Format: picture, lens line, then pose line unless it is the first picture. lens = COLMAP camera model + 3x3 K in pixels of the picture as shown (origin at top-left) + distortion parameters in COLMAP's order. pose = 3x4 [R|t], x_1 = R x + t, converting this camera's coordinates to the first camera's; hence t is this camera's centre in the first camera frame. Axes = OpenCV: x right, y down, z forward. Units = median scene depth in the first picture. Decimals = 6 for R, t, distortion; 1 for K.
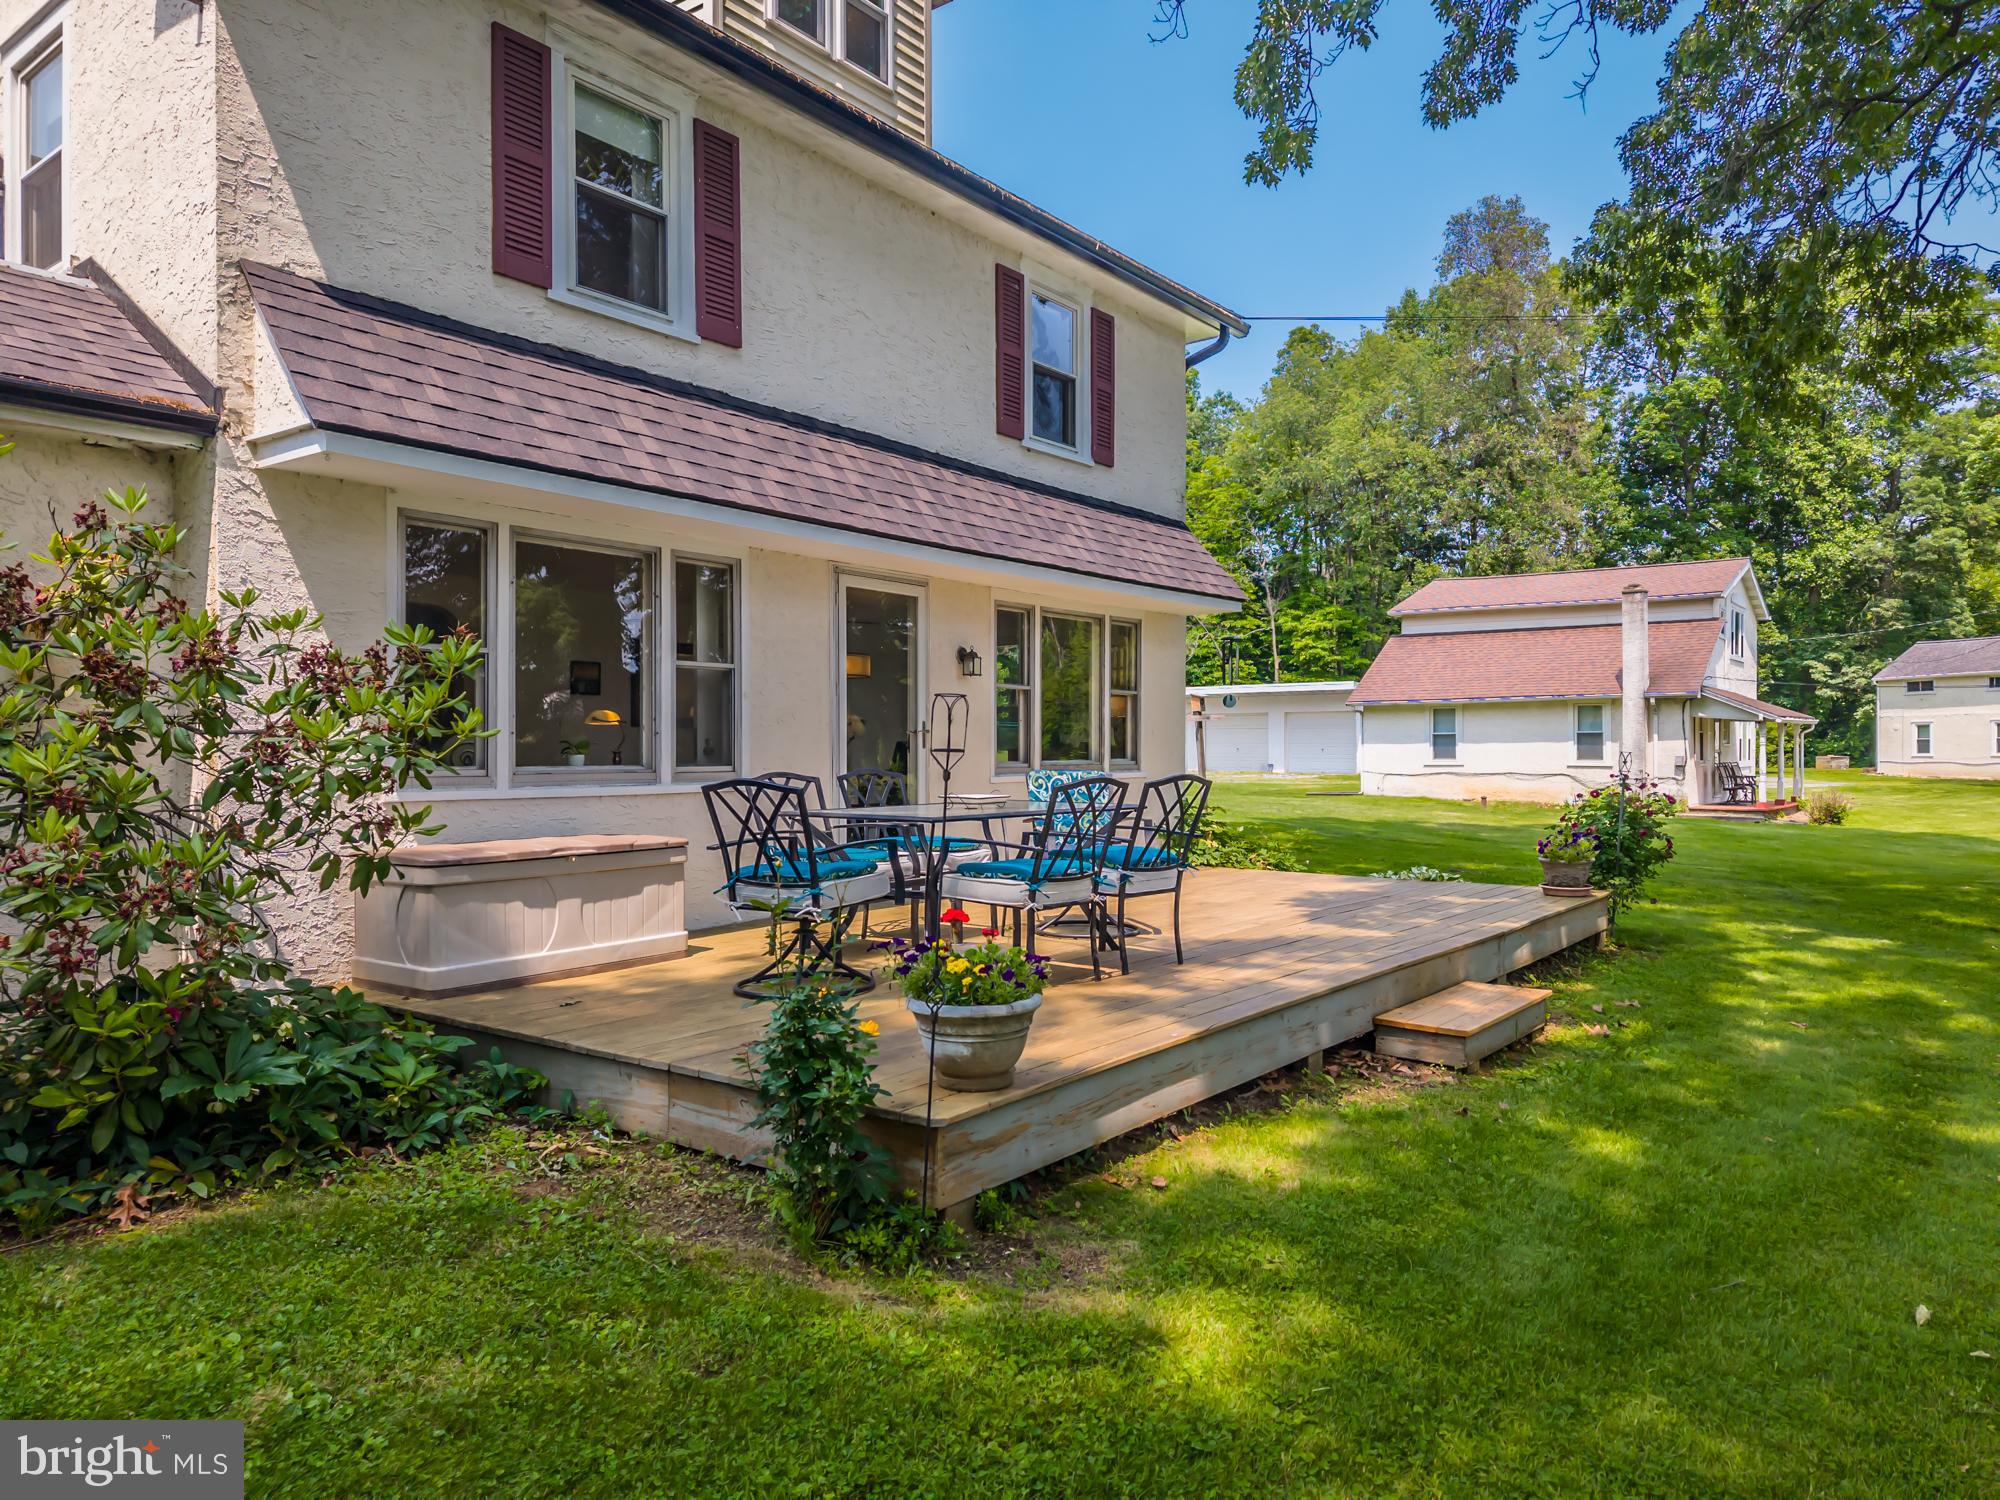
lens RADIAL K [[1344.6, 0, 991.4], [0, 1344.6, 748.1], [0, 0, 1]] dist [0.012834, -0.009027]
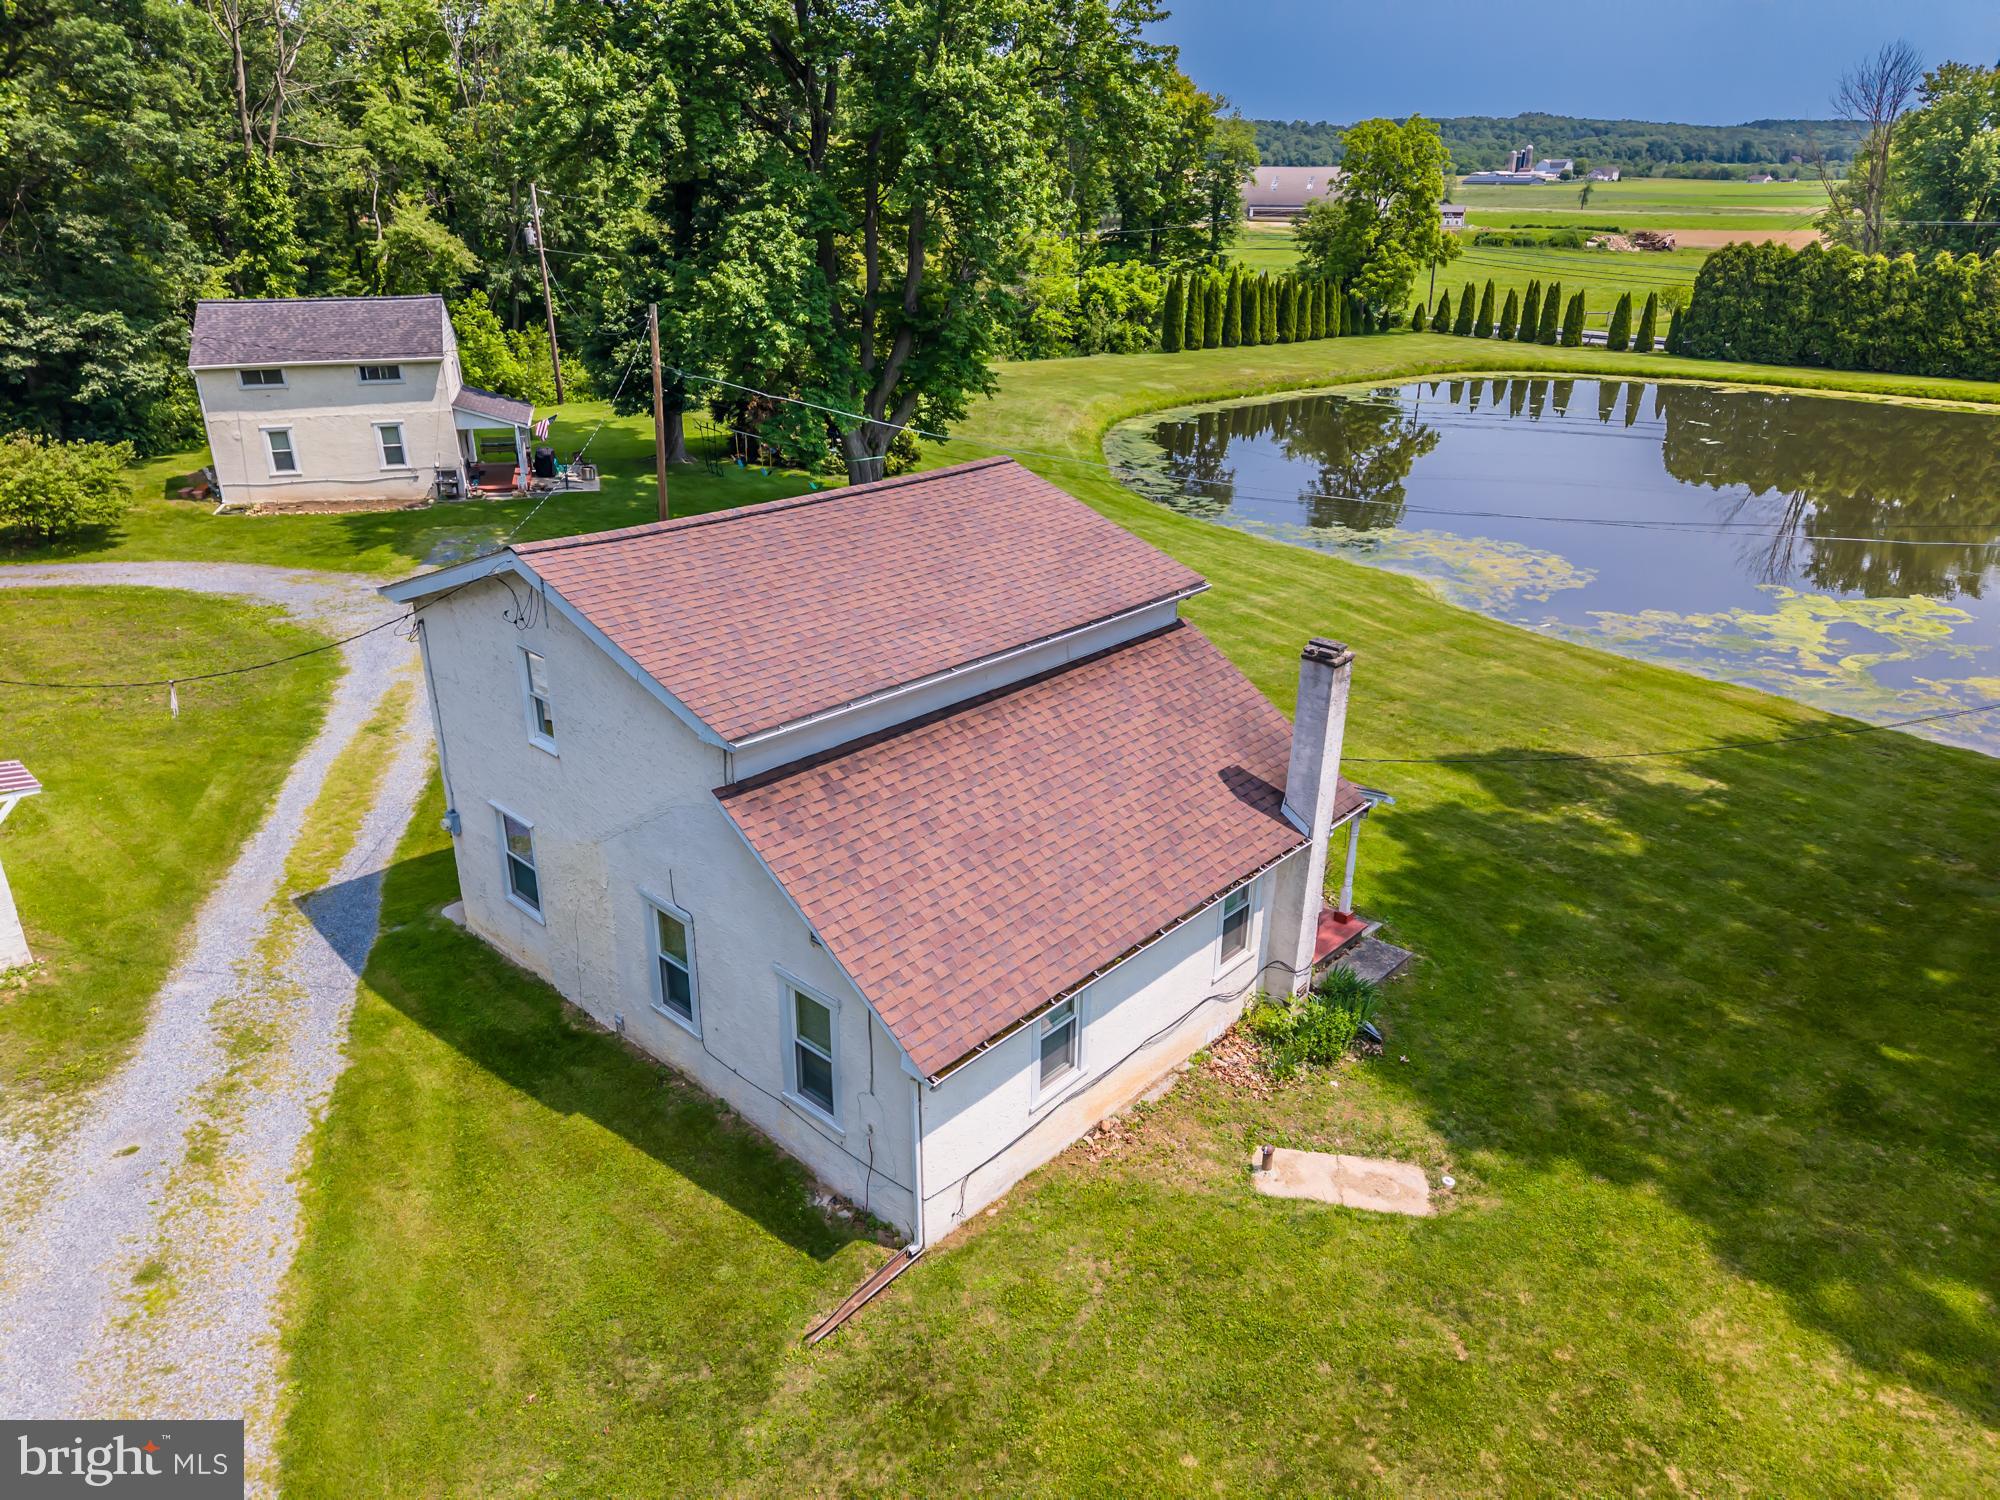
lens RADIAL K [[1344.6, 0, 1013.5], [0, 1344.6, 758.3], [0, 0, 1]] dist [0.012834, -0.009027]
pose [[0.082204, -0.386157, 0.918763, -0.015546], [-0.006069, 0.921672, 0.387923, -0.121706], [-0.996597, -0.037465, 0.073421, 0.469920]]
